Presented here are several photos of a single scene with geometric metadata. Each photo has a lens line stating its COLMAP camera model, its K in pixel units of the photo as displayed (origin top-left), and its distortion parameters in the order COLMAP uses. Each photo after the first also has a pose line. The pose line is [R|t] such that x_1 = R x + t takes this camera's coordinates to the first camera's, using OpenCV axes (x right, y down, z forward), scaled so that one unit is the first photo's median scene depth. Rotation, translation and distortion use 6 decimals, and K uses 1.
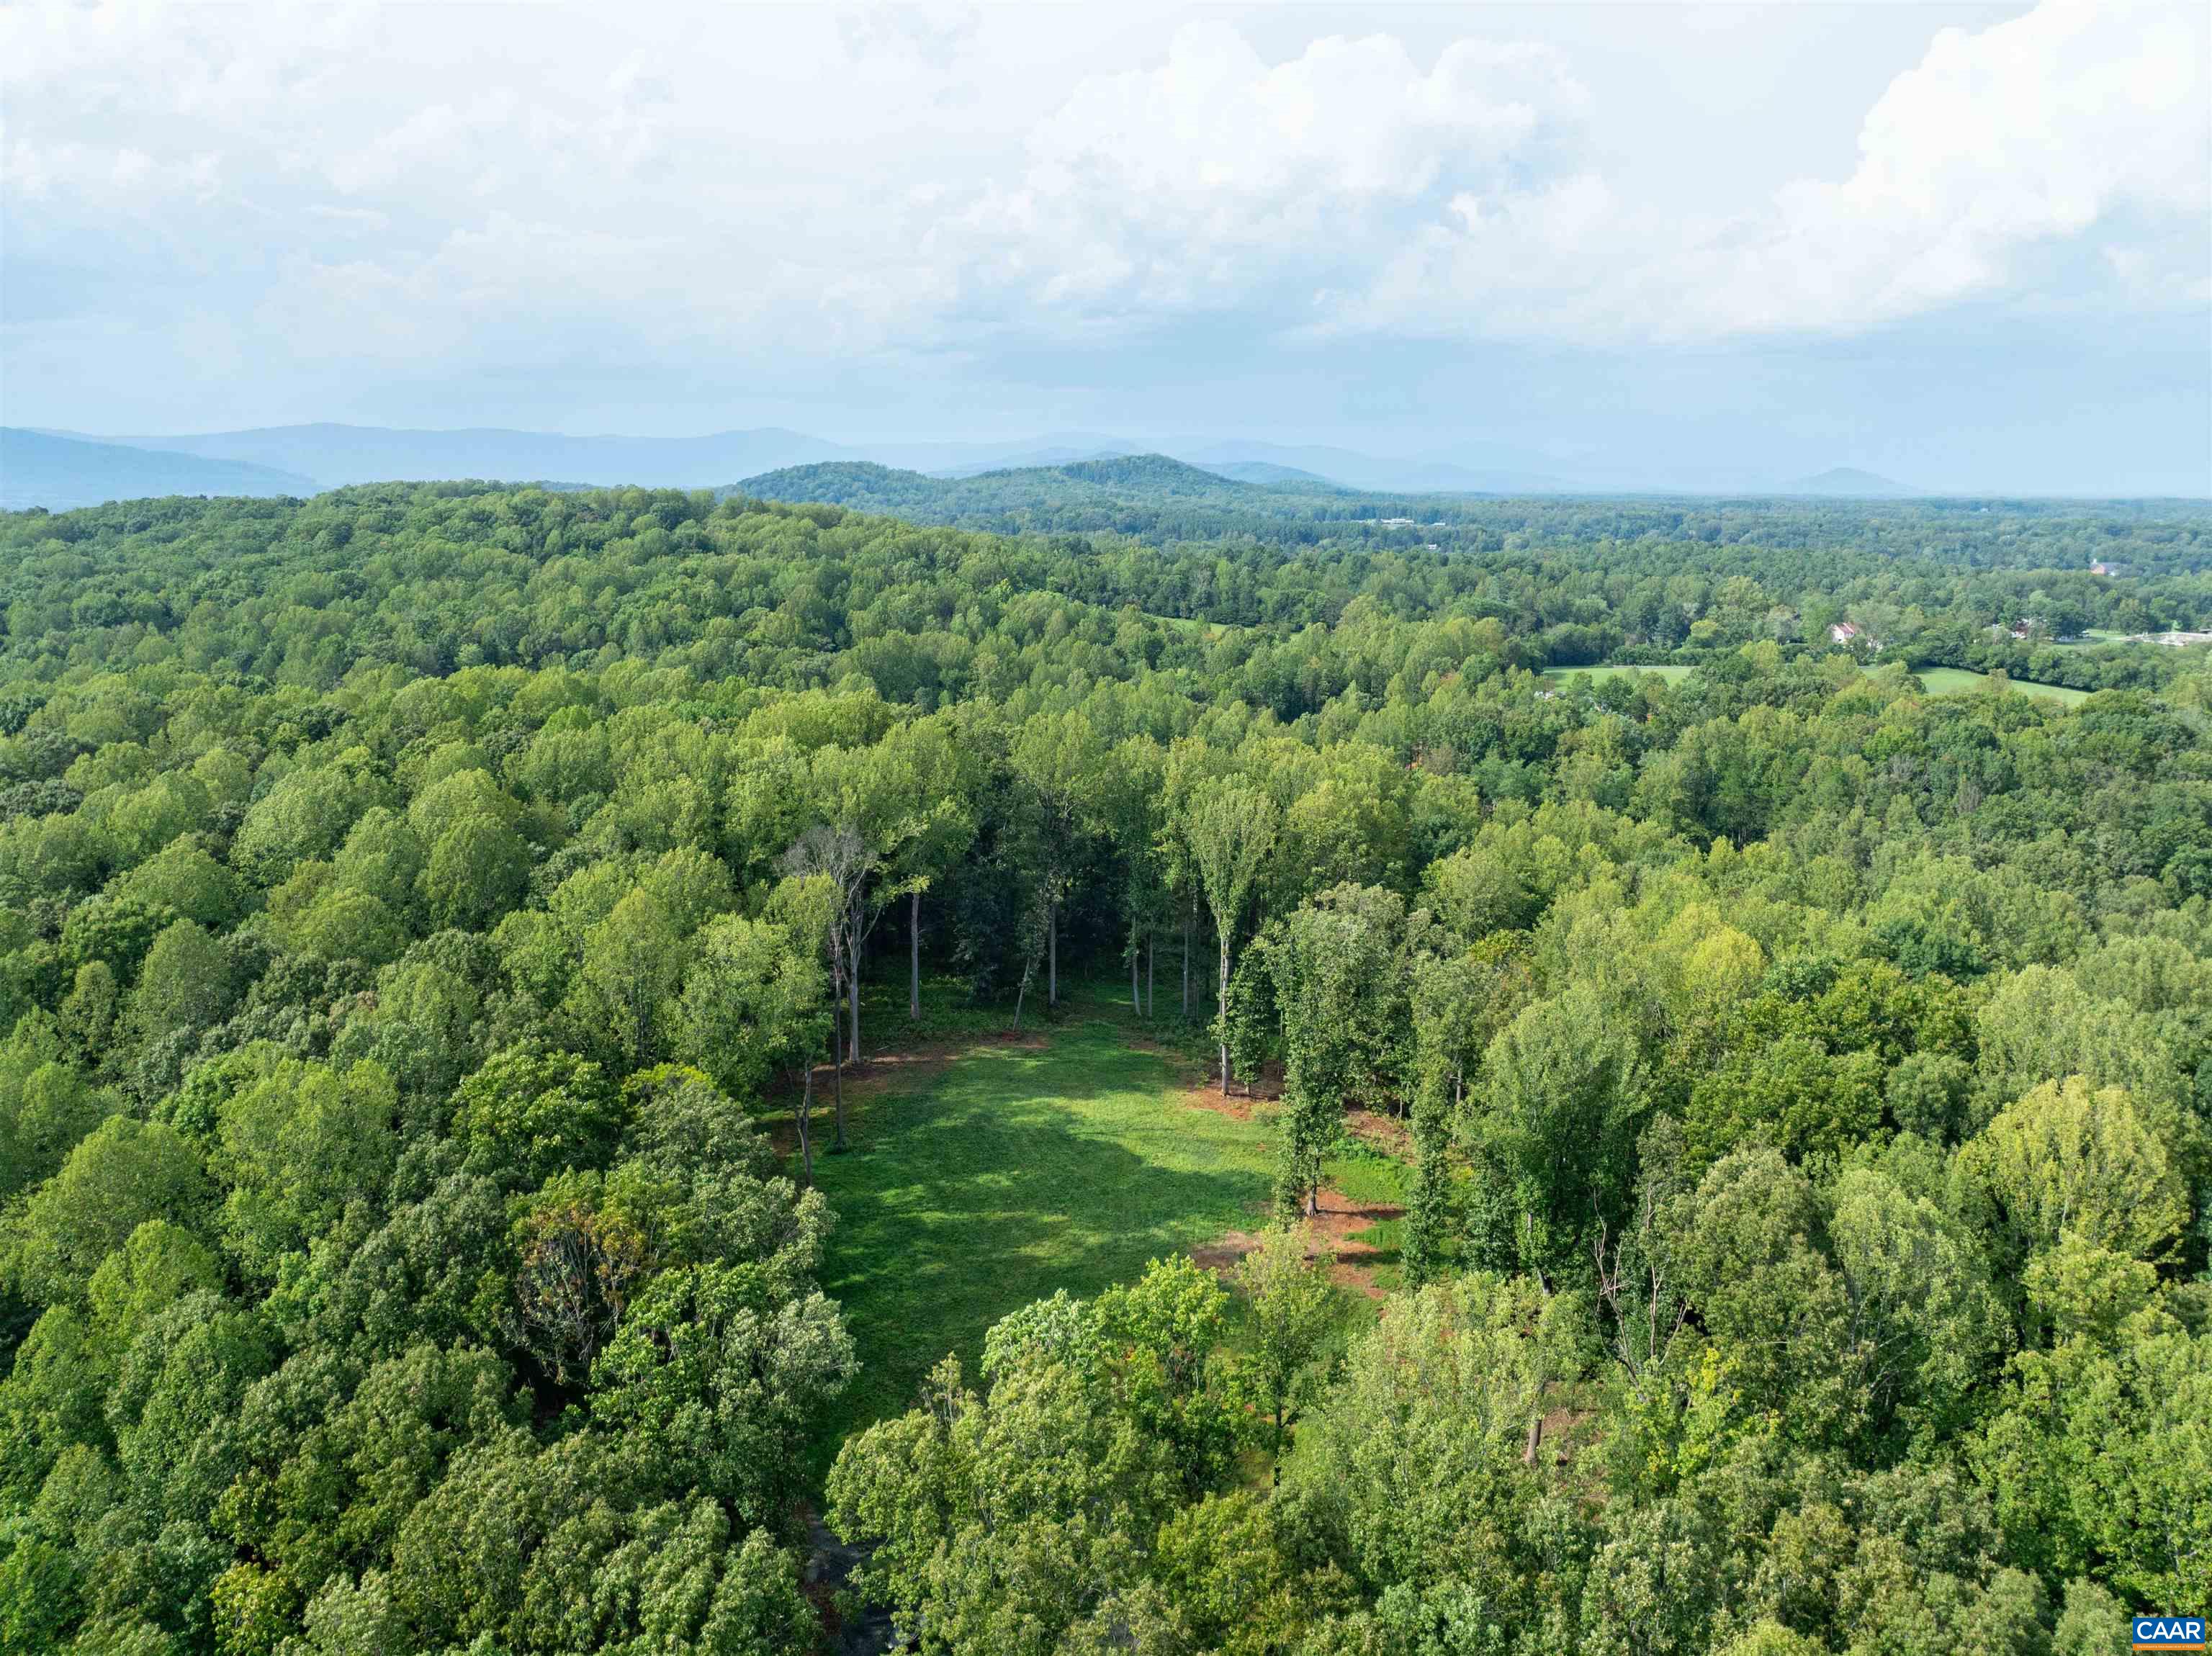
lens RADIAL K [[1533.0, 0, 1106.0], [0, 1533.0, 828.0], [0, 0, 1]] dist [-0.044005, 0.001863]
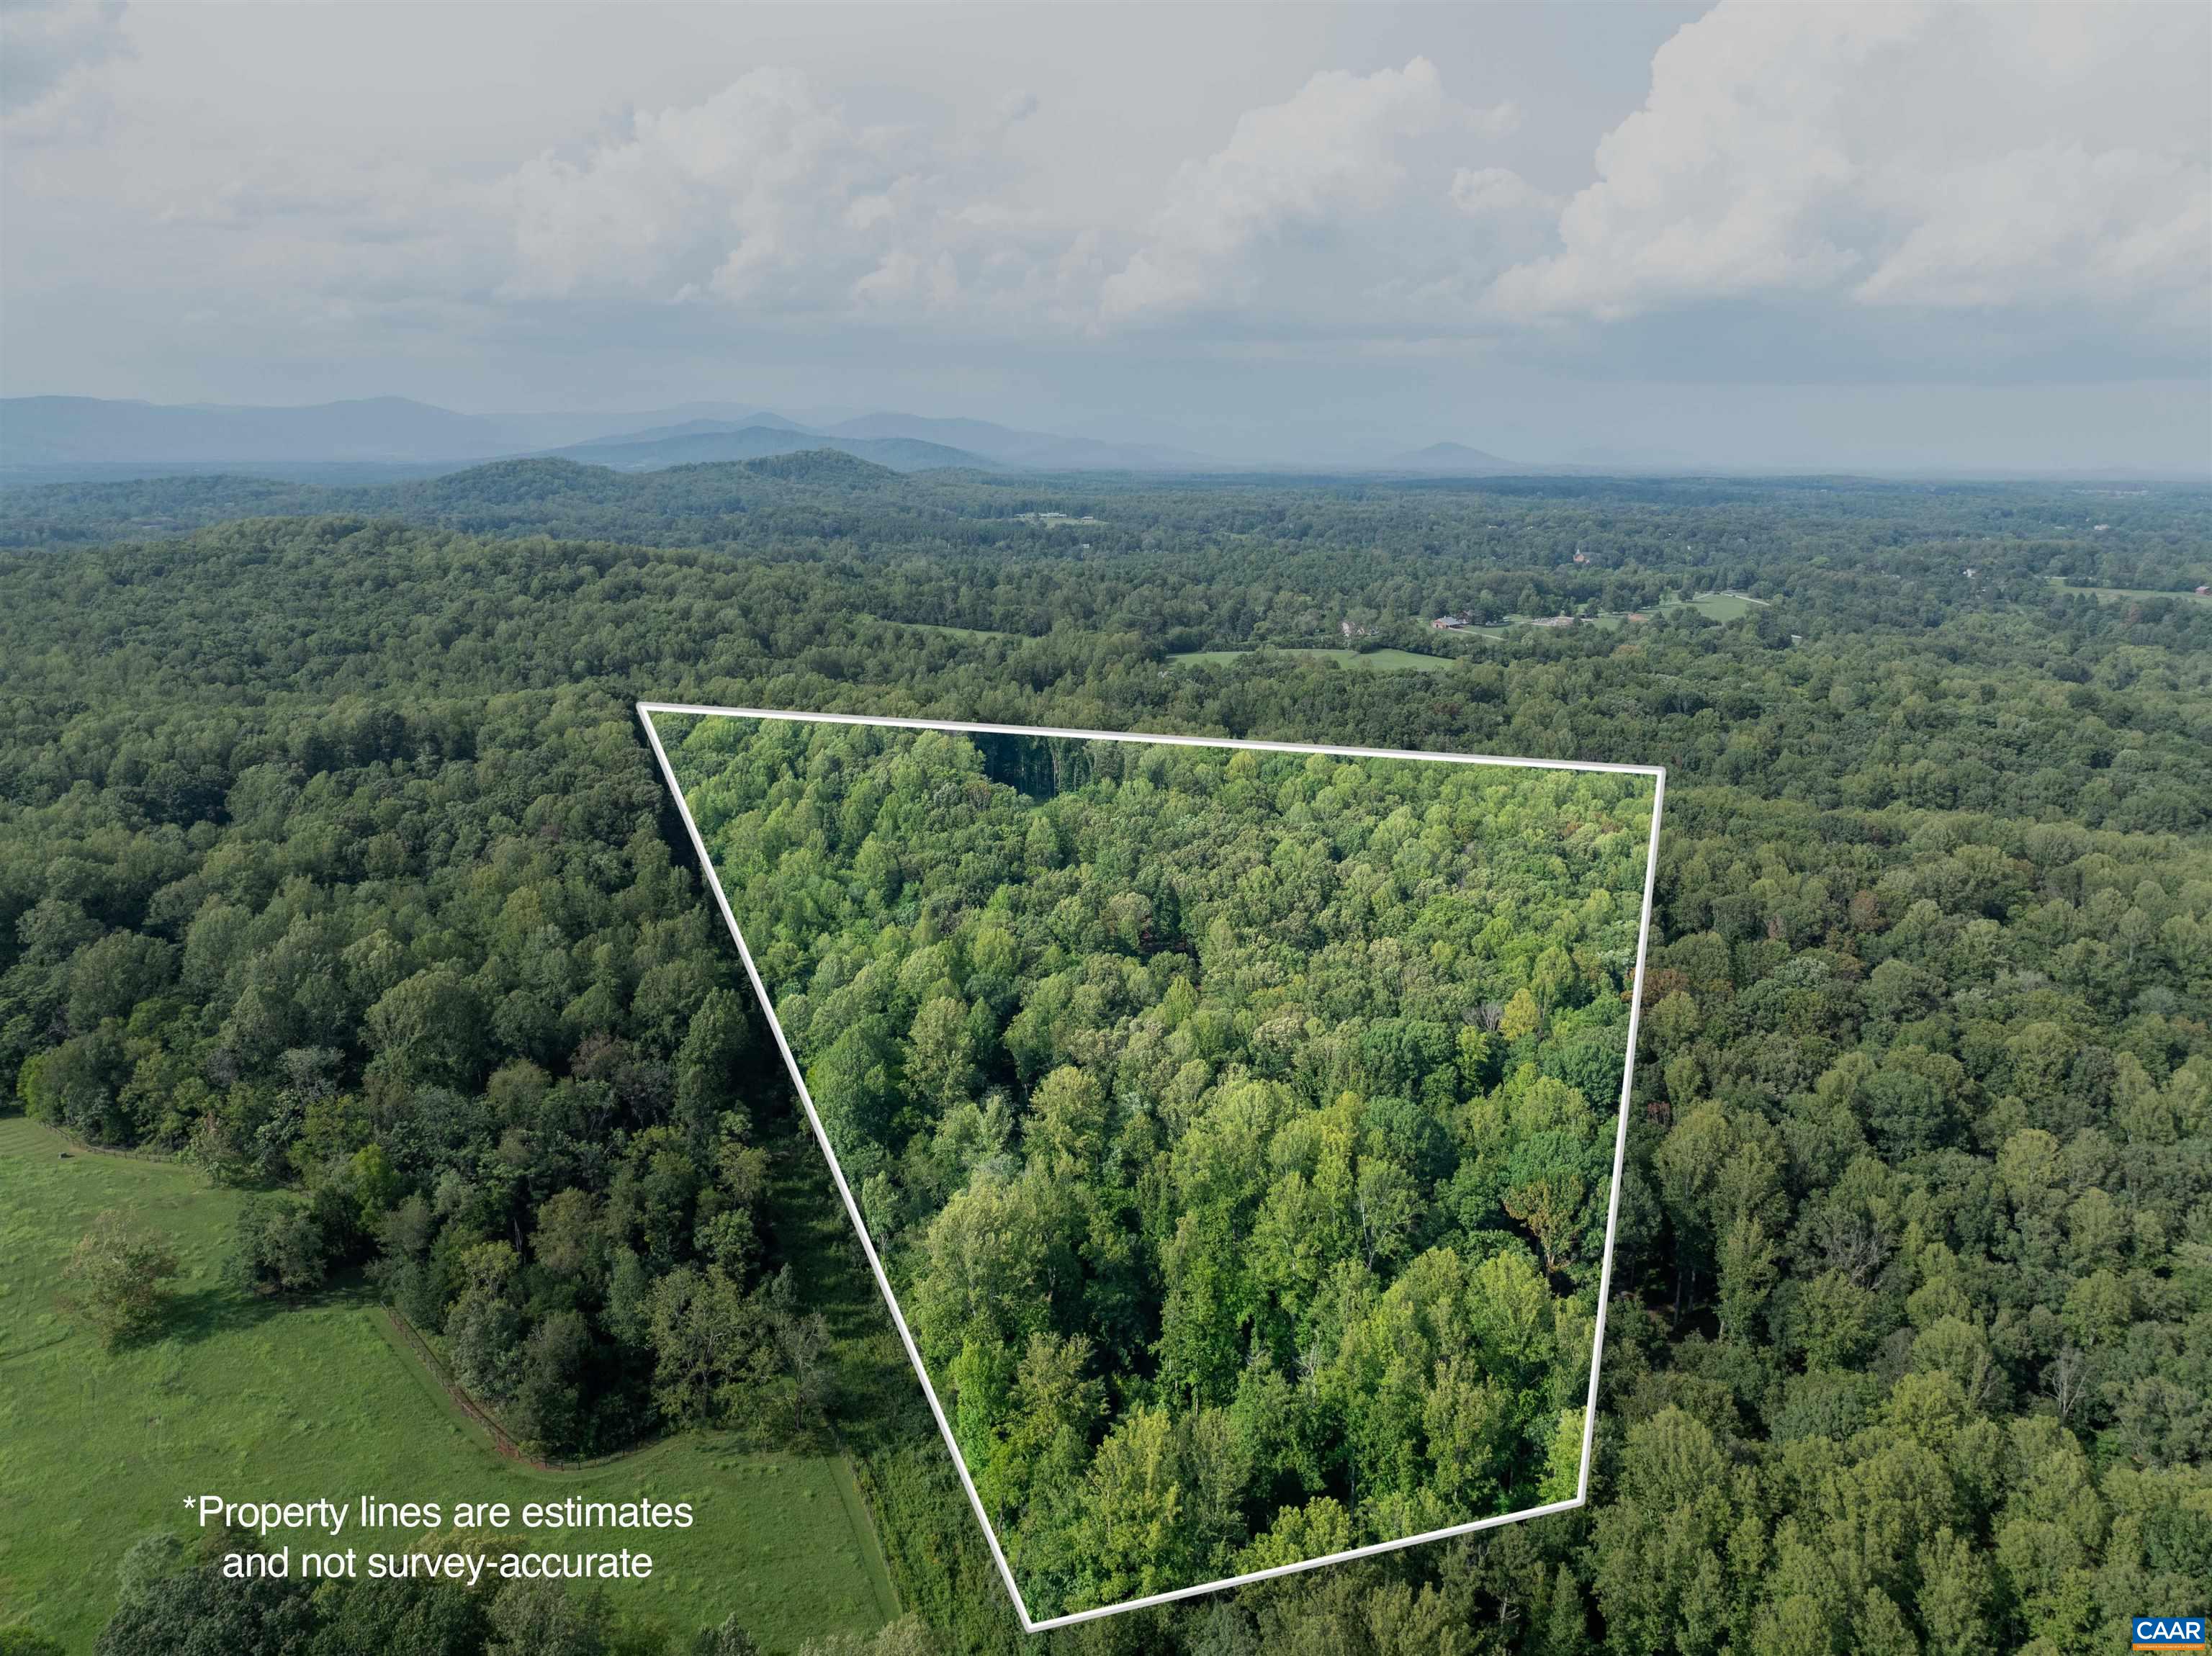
lens RADIAL K [[1533.0, 0, 1106.0], [0, 1533.0, 828.0], [0, 0, 1]] dist [-0.044005, 0.001863]
pose [[0.974388, -0.048118, 0.219665, -0.175776], [0.043702, 0.998734, 0.024921, 0.045688], [-0.220586, -0.014682, 0.975257, -0.703610]]
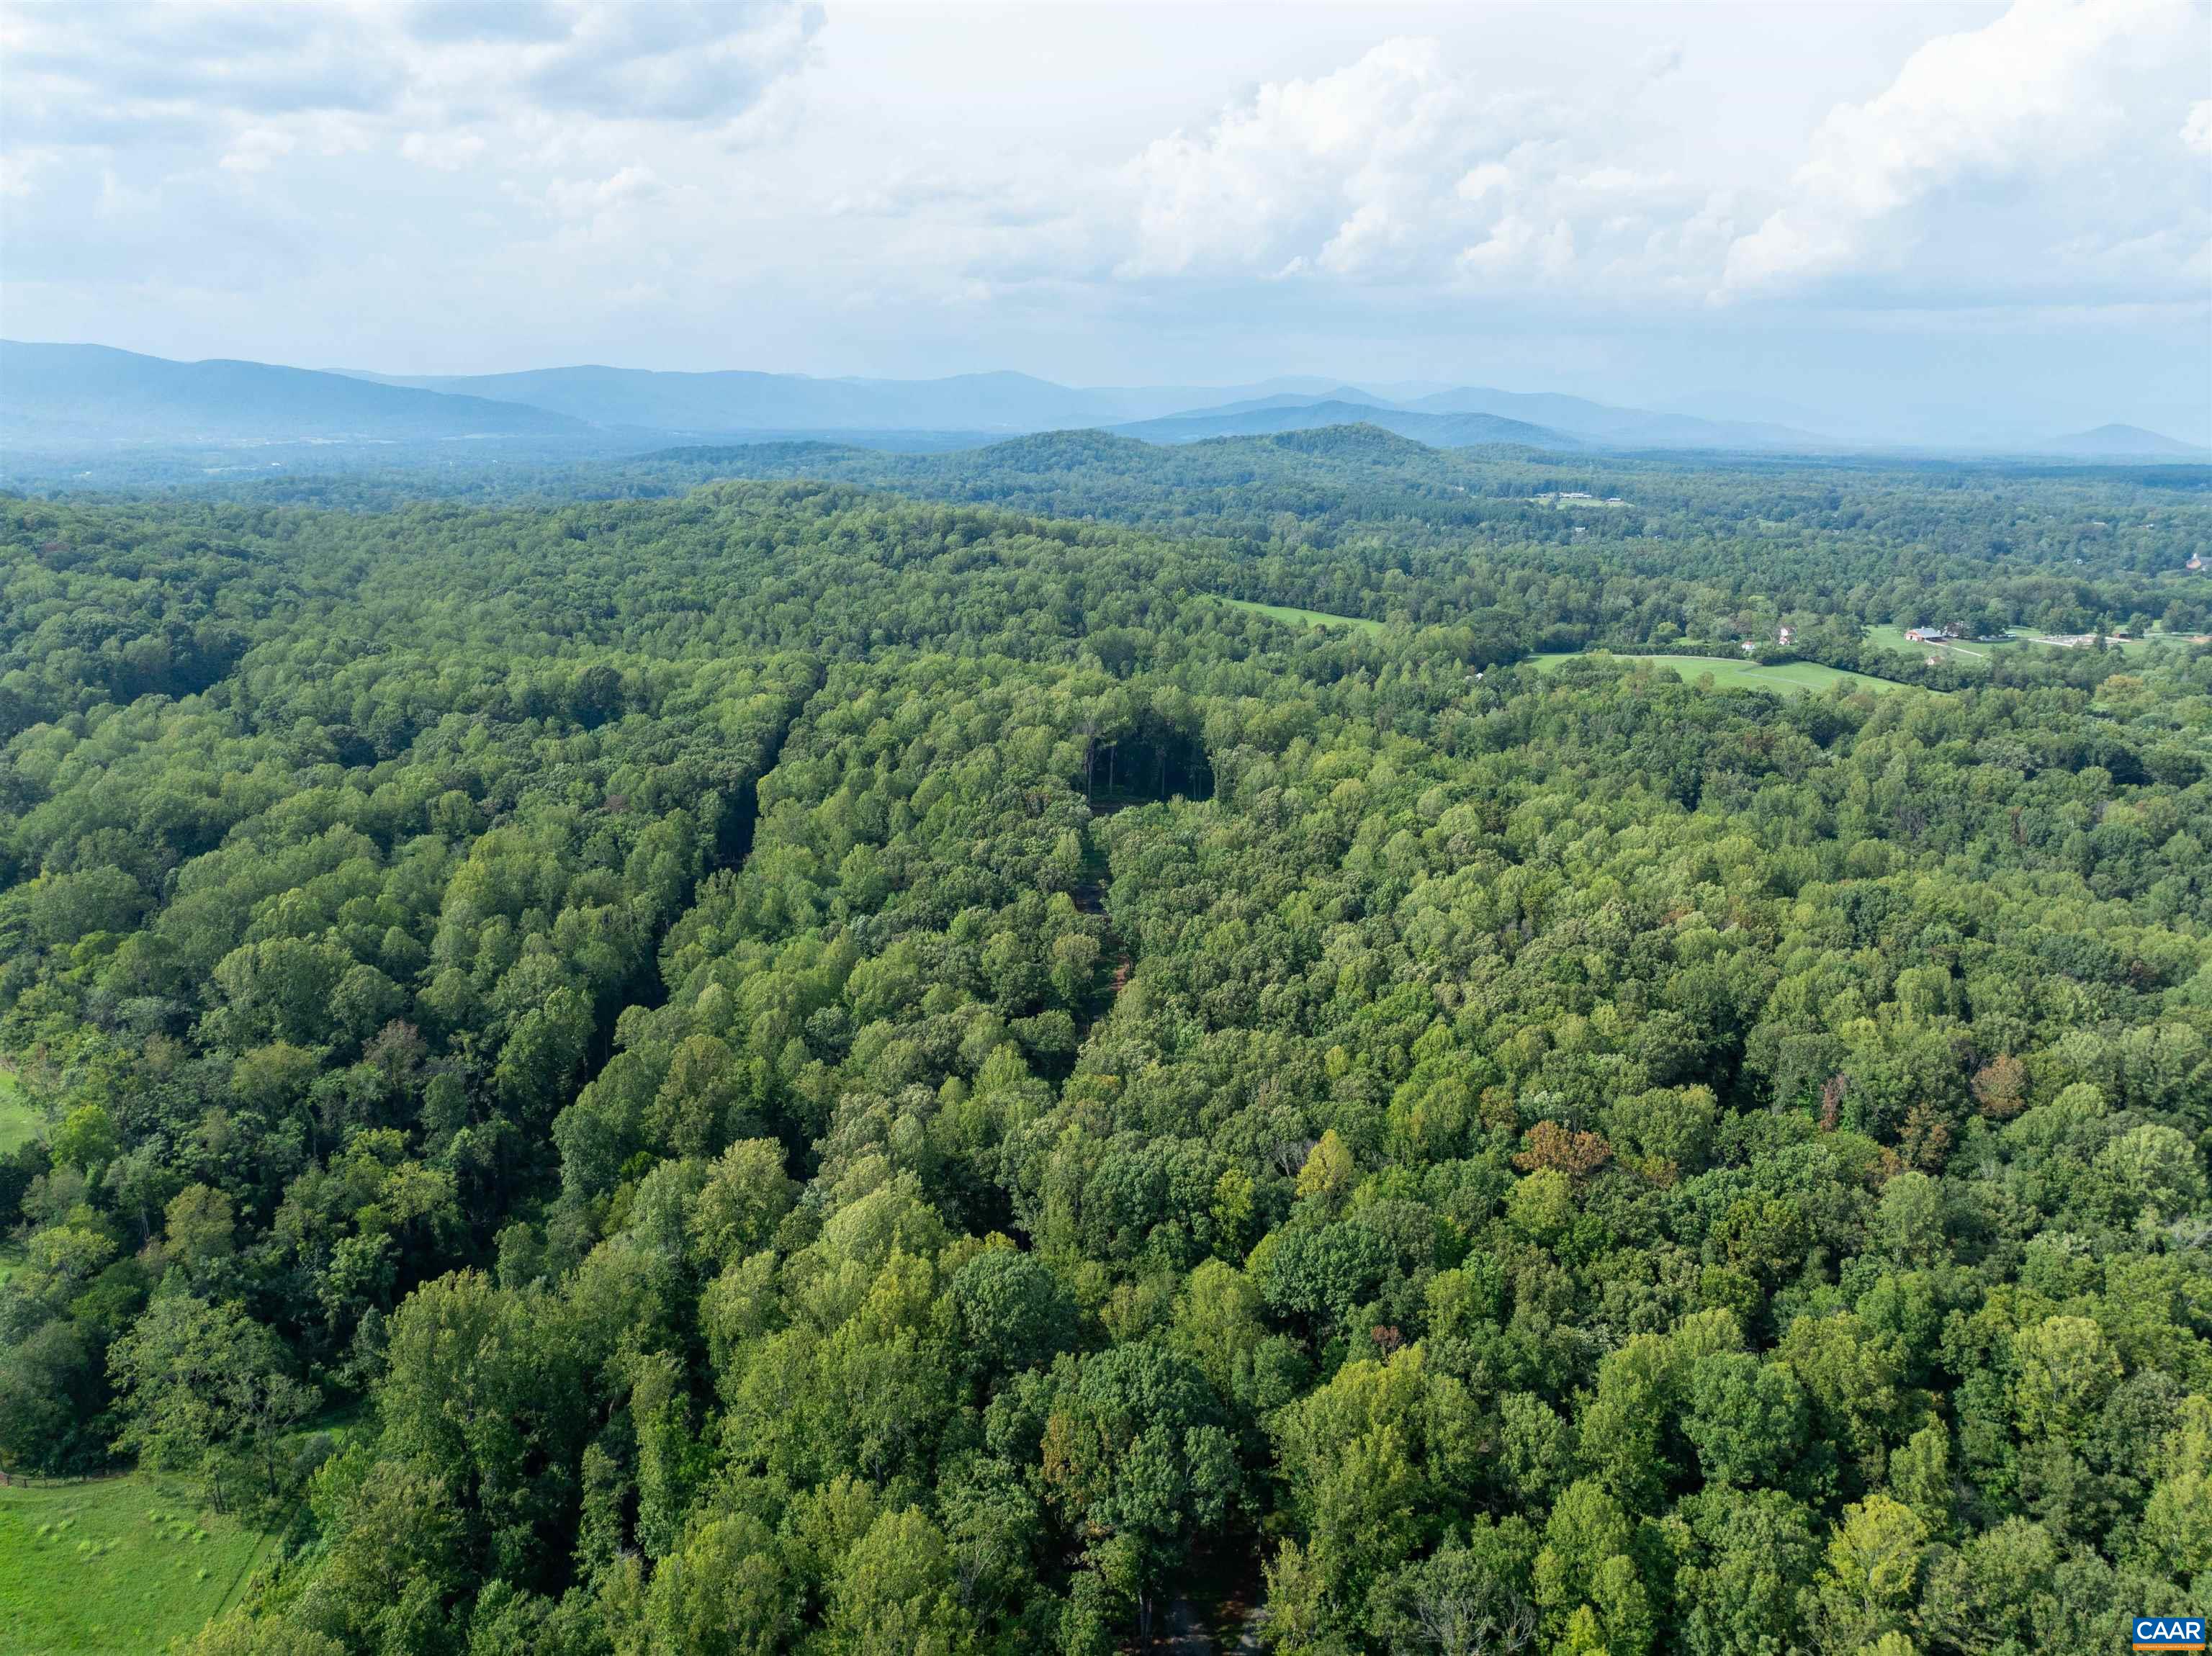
lens RADIAL K [[1523.3, 0, 1113.3], [0, 1523.3, 872.3], [0, 0, 1]] dist [-0.042601, -0.000784]
pose [[0.990236, 0.046494, -0.131420, 0.087680], [-0.037753, 0.996954, 0.068242, 0.026785], [0.134192, -0.062614, 0.988975, -0.612808]]
